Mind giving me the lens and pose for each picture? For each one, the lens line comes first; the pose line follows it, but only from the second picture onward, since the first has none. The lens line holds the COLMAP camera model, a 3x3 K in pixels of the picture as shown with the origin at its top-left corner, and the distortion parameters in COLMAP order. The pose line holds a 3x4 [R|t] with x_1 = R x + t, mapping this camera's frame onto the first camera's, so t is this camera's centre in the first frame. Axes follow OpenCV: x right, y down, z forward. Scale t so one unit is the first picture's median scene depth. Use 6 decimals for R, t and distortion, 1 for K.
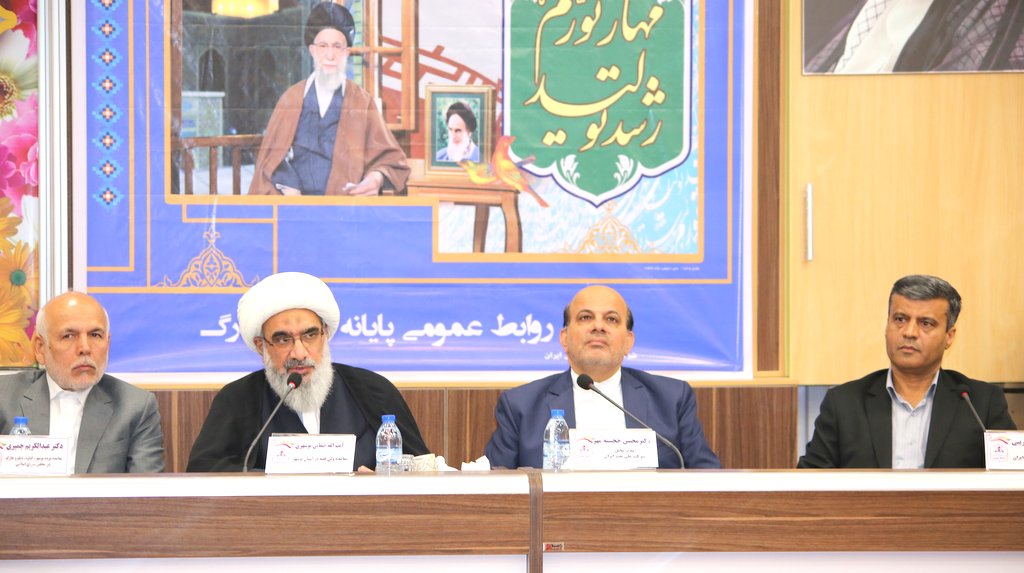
lens RADIAL K [[4473.0, 0, 512.1], [0, 4473.0, 293.2], [0, 0, 1]] dist [0.566350, 0.000000]
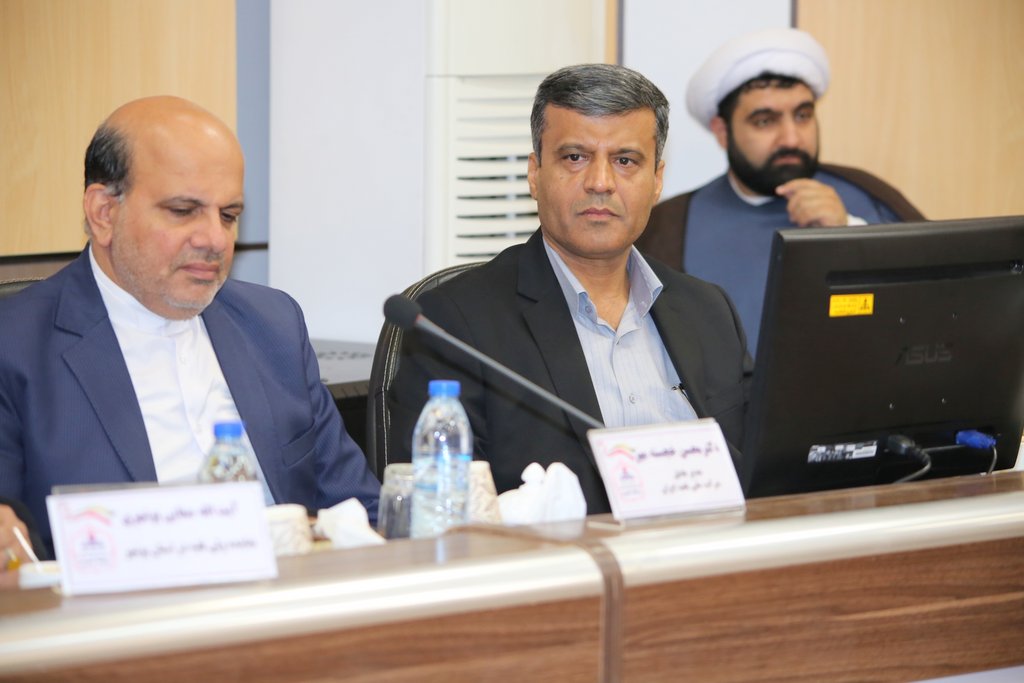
lens RADIAL K [[4639.1, 0, 512.5], [0, 4639.1, 336.3], [0, 0, 1]] dist [0.657892, 0.000000]
pose [[0.765097, -0.045425, 0.642311, -0.237752], [0.001892, 0.997663, 0.068302, -0.008444], [-0.643912, -0.051043, 0.763395, 0.551414]]
